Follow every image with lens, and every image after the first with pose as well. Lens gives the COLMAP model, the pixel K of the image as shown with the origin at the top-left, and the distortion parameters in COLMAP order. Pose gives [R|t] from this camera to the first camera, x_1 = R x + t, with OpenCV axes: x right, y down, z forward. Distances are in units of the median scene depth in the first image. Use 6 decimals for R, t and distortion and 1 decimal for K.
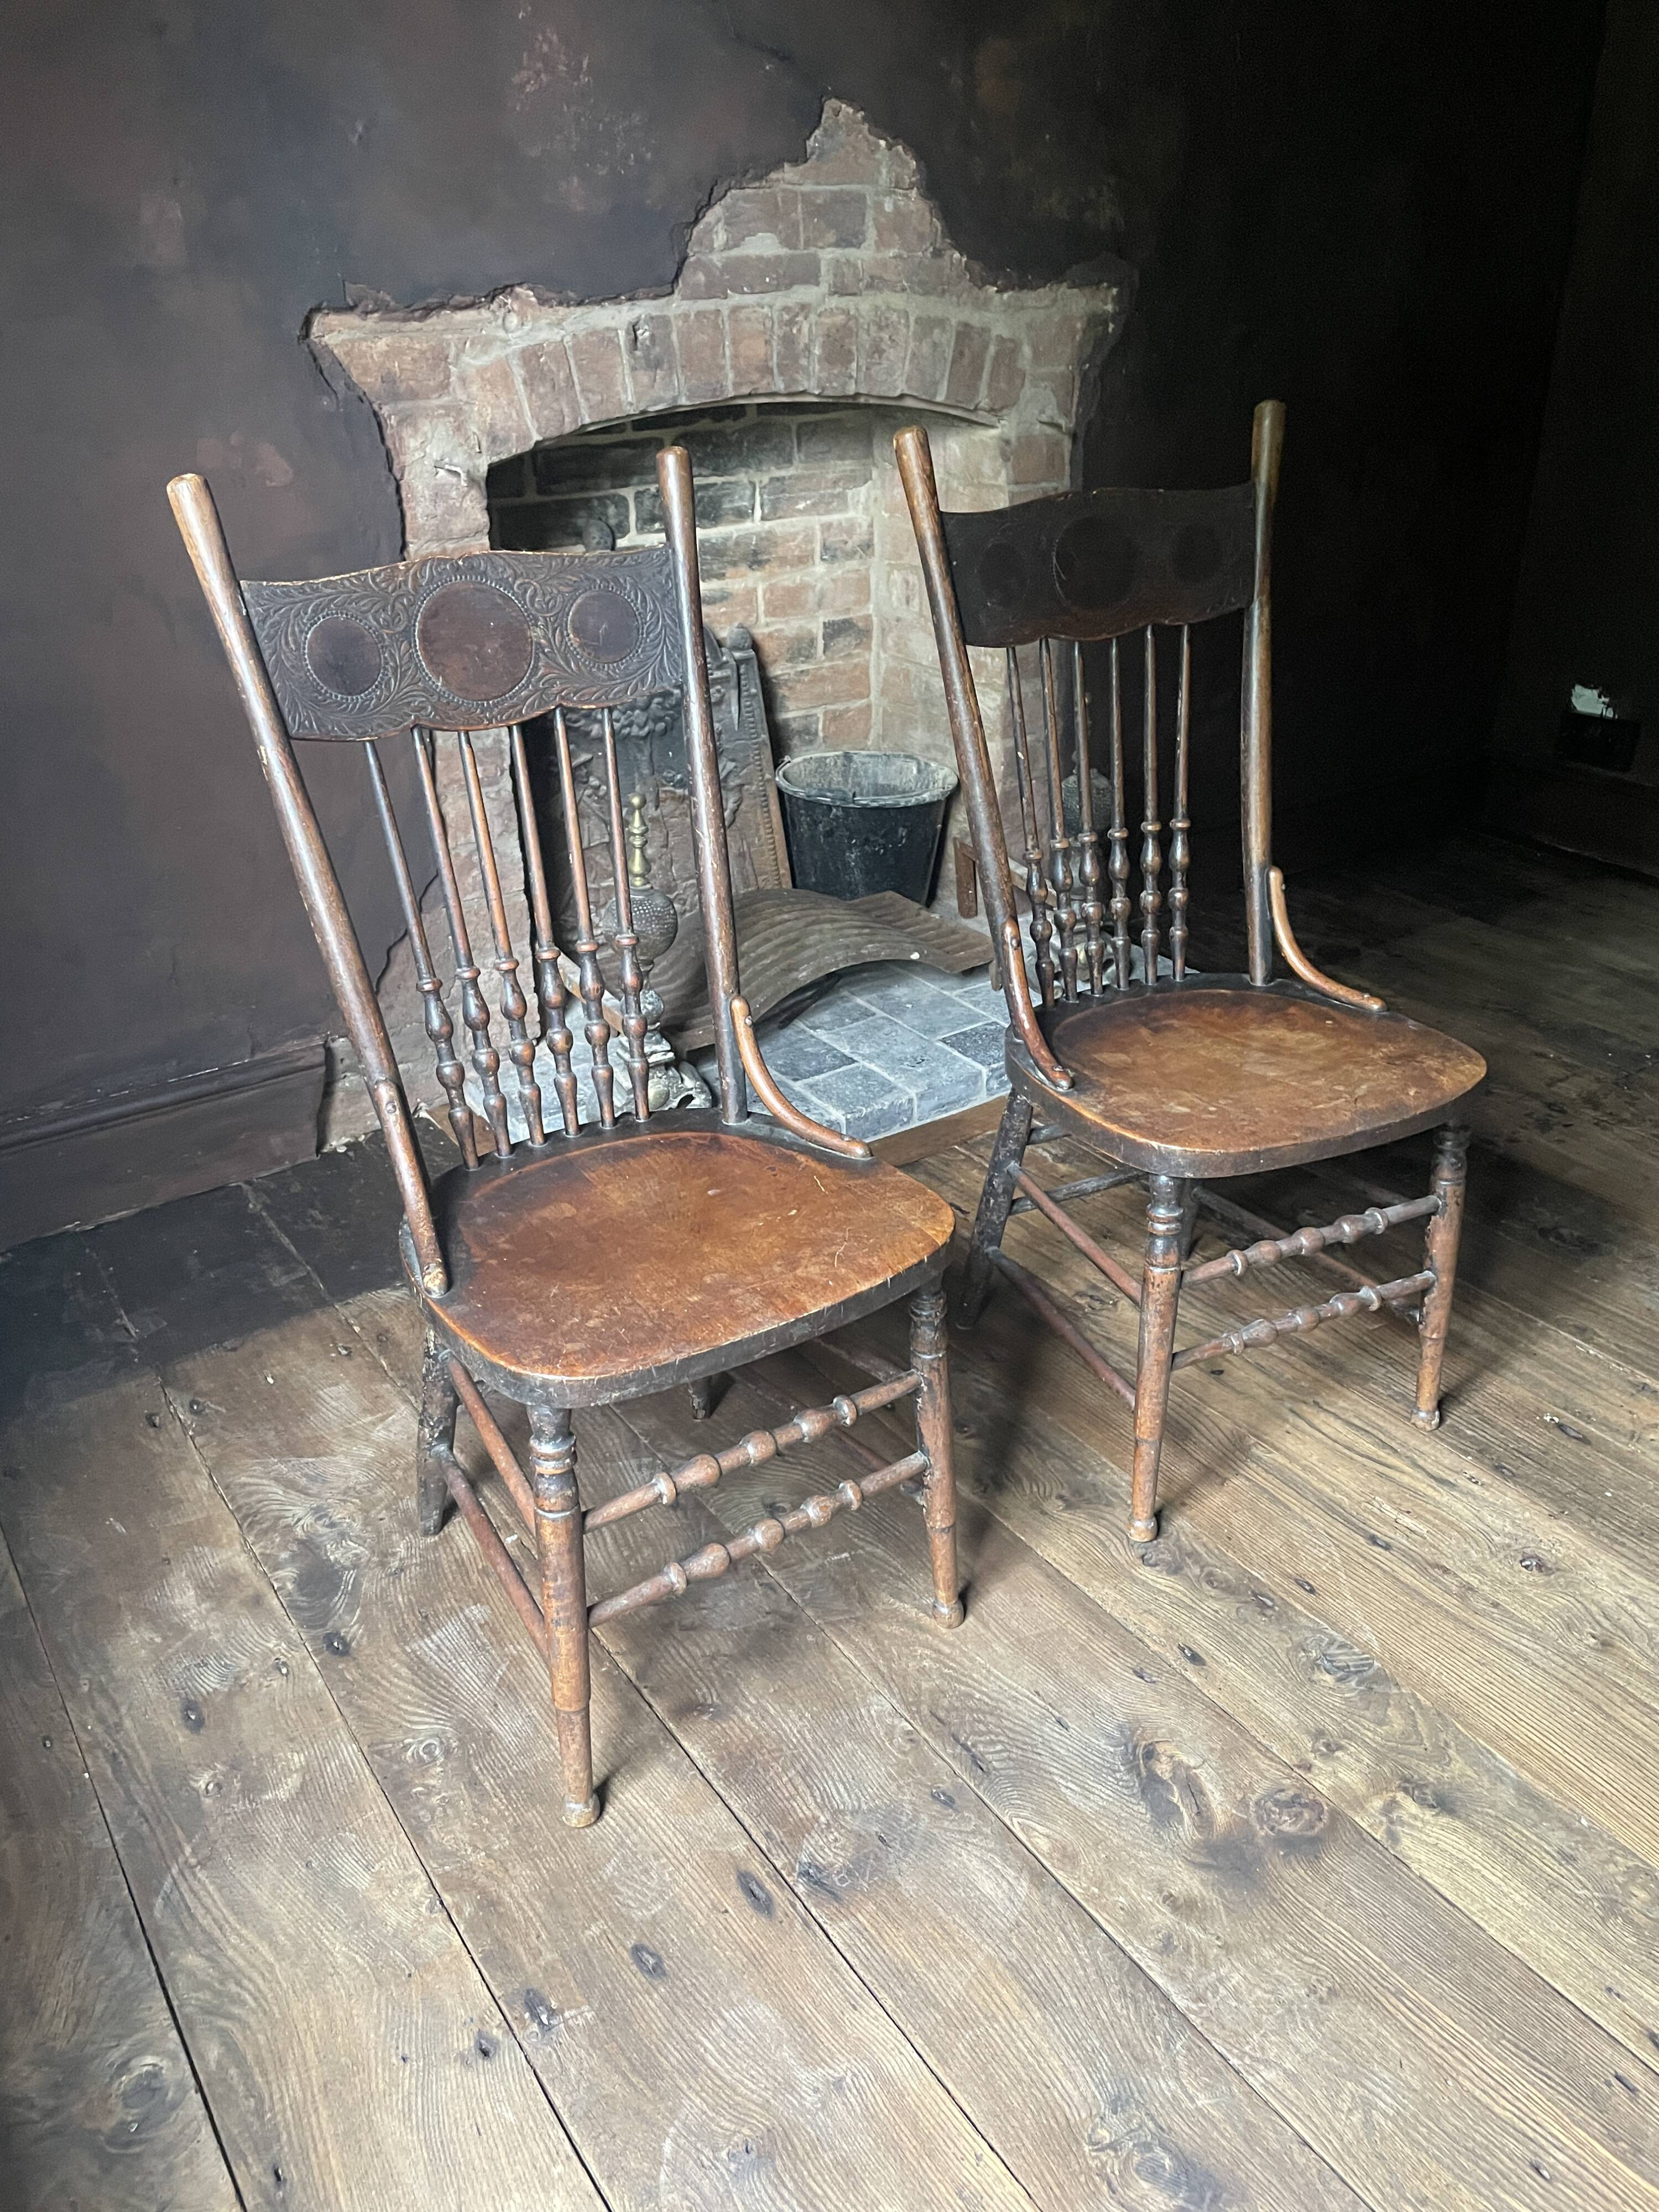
lens RADIAL K [[1673.5, 0, 838.0], [0, 1673.5, 1097.4], [0, 0, 1]] dist [0.084087, -0.109409]
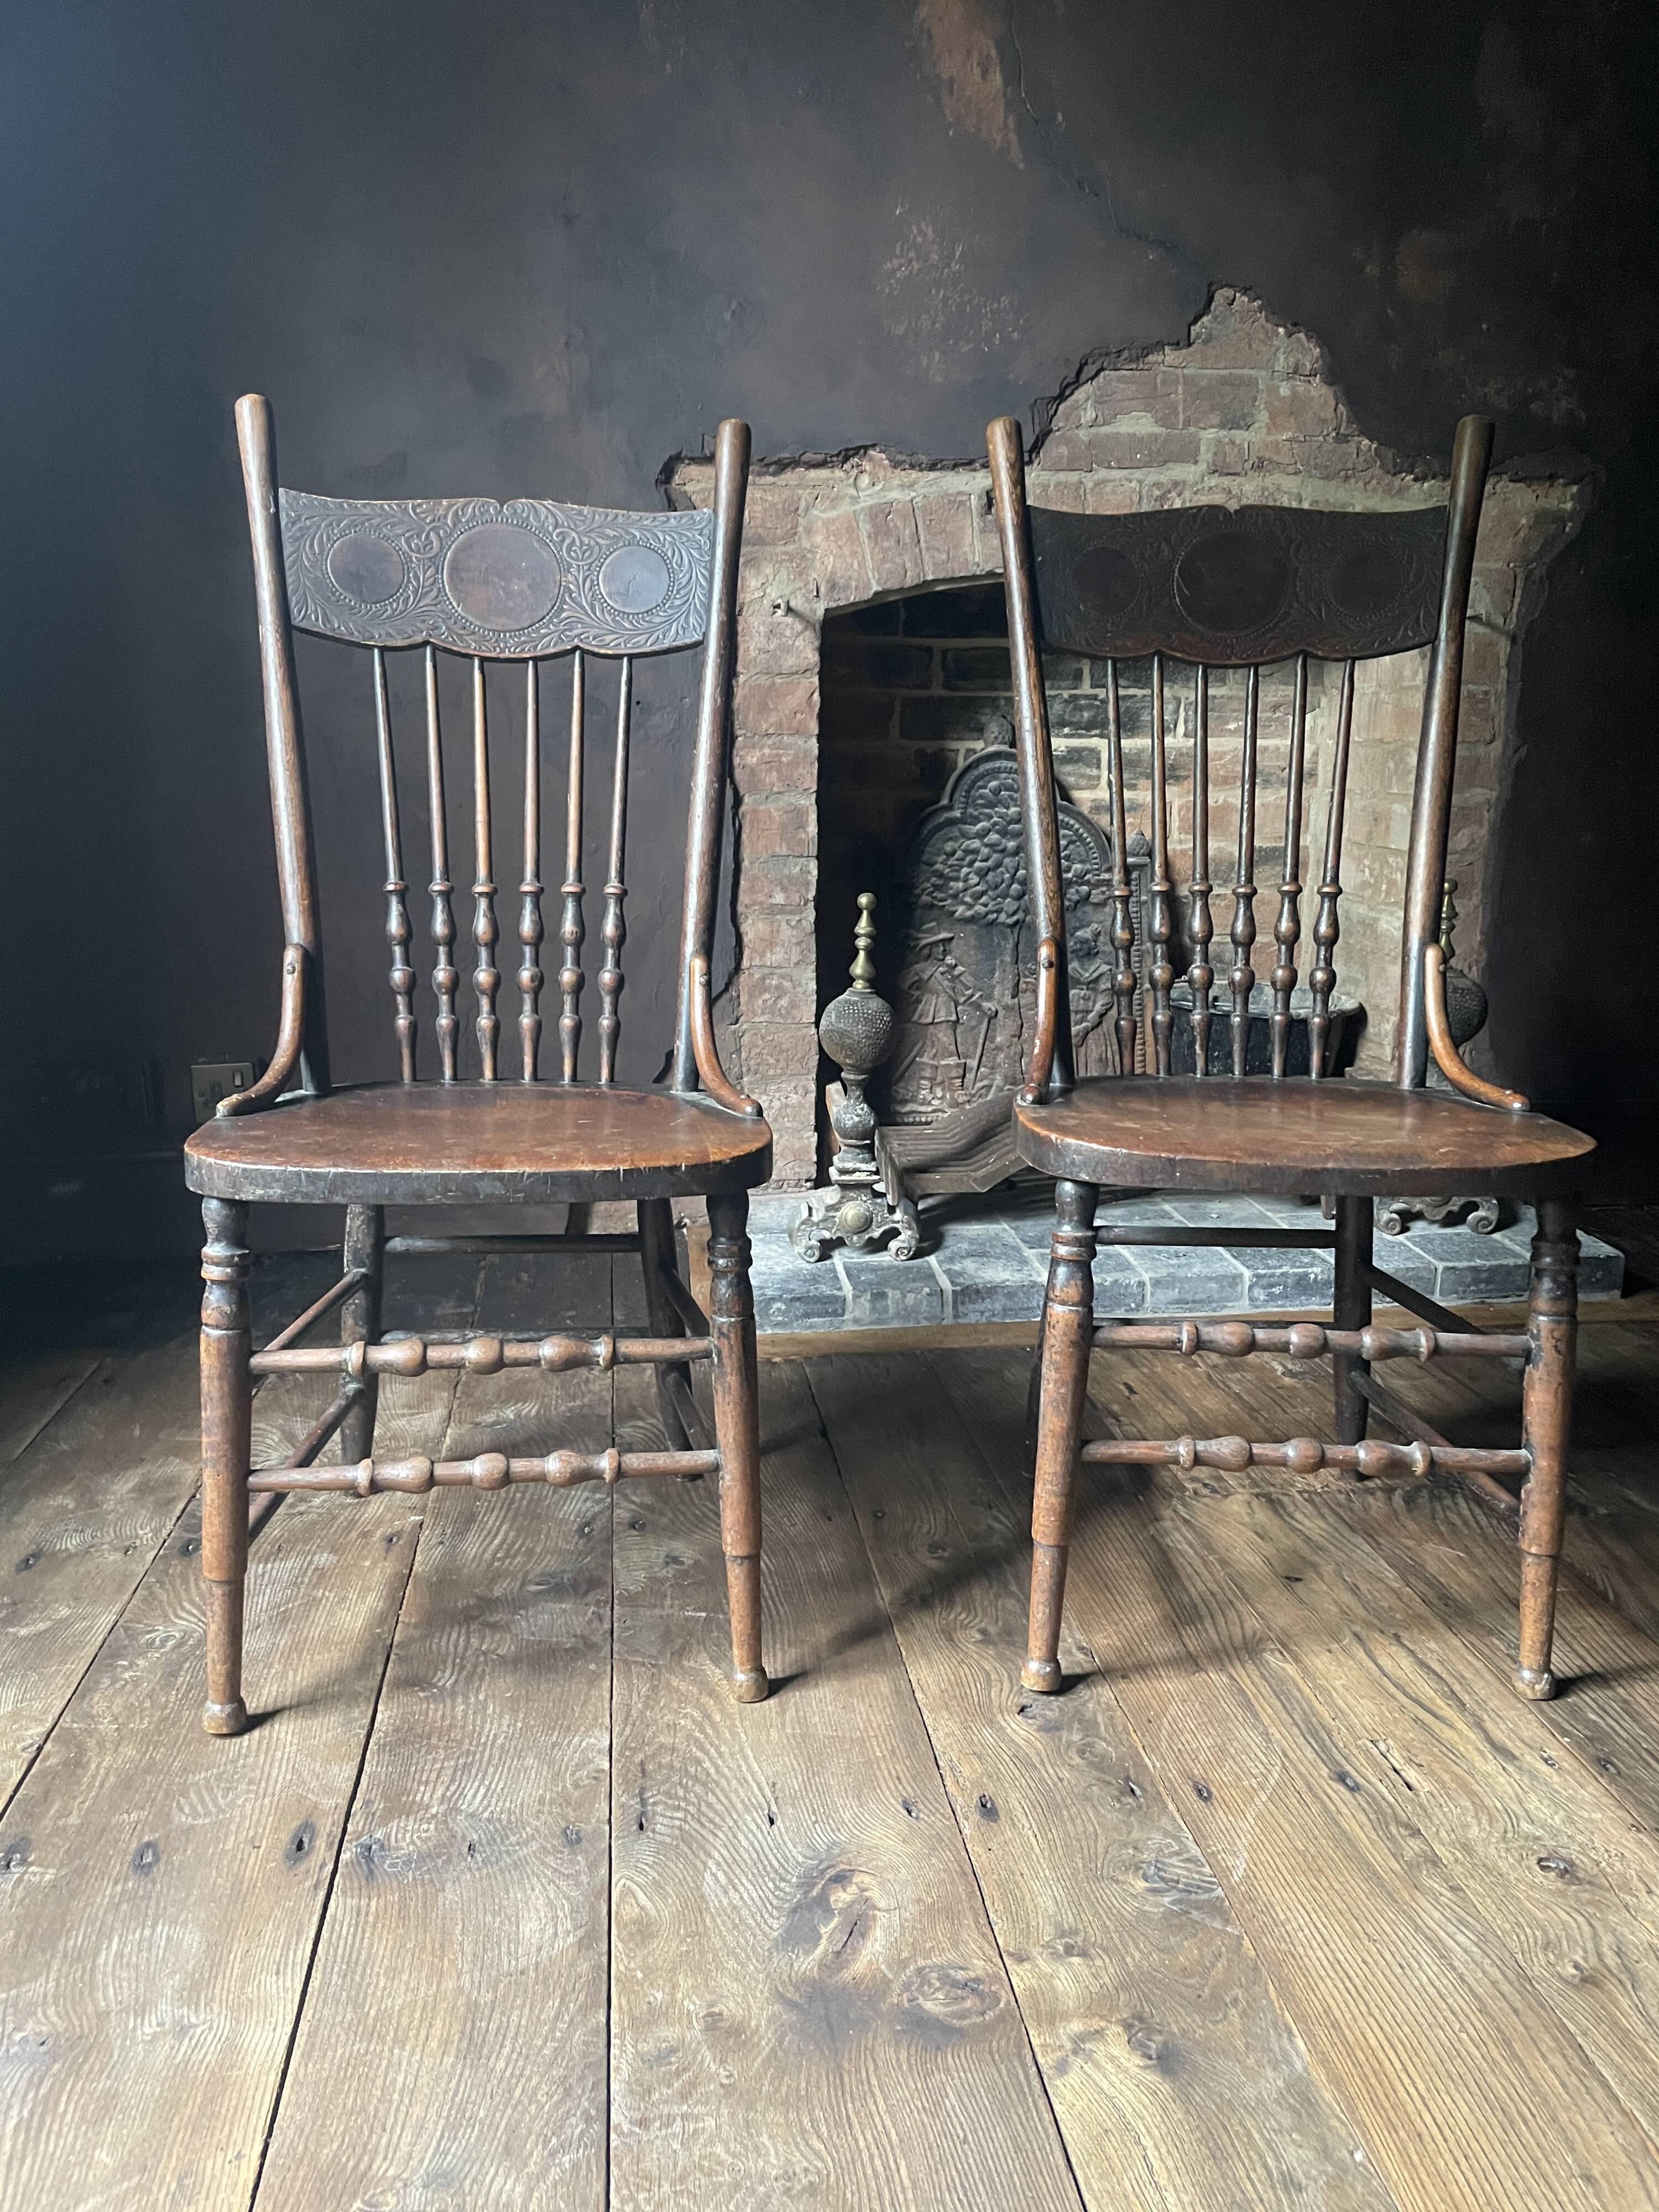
lens RADIAL K [[1669.8, 0, 855.0], [0, 1669.8, 1133.1], [0, 0, 1]] dist [0.096443, -0.132238]
pose [[0.890651, 0.118578, -0.438954, 0.317079], [-0.220719, 0.956774, -0.189386, 0.139349], [0.397522, 0.265562, 0.878324, 0.166330]]
